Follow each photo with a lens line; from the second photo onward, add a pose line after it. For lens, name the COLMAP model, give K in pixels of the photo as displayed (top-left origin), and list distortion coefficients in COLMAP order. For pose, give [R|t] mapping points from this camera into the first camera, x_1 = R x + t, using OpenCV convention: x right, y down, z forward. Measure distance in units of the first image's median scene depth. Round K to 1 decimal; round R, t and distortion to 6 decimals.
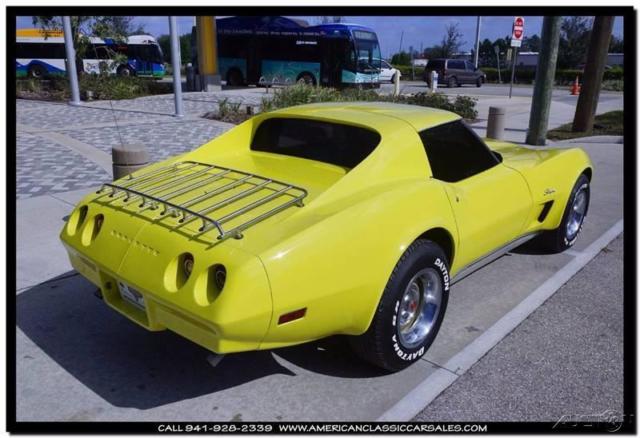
lens RADIAL K [[539.2, 0, 318.3], [0, 539.2, 221.9], [0, 0, 1]] dist [0.004709, -0.010900]
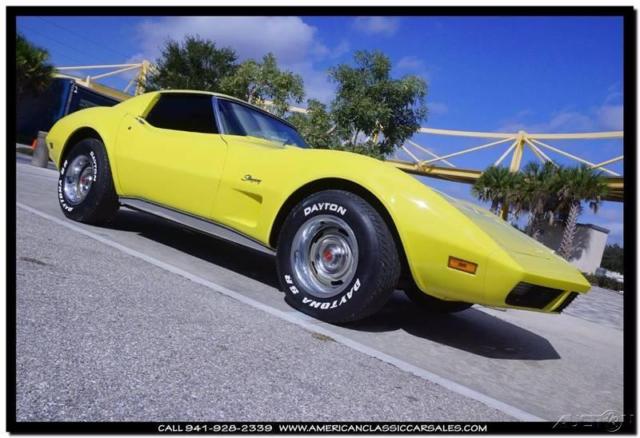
lens RADIAL K [[484.5, 0, 310.8], [0, 484.5, 220.5], [0, 0, 1]] dist [0.000262, 0.007195]
pose [[0.097961, 0.024689, -0.994884, 0.614078], [-0.507544, 0.861151, -0.028605, -0.014680], [0.856039, 0.507749, 0.096890, 0.554289]]
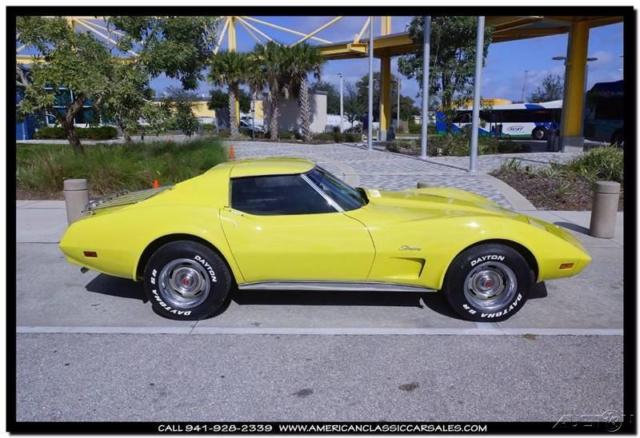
lens RADIAL K [[484.5, 0, 305.3], [0, 484.5, 218.9], [0, 0, 1]] dist [0.000262, 0.007195]
pose [[0.641015, 0.136574, -0.755280, 0.544088], [-0.207215, 0.978295, 0.001035, -0.038058], [0.739028, 0.155842, 0.655402, 0.108261]]
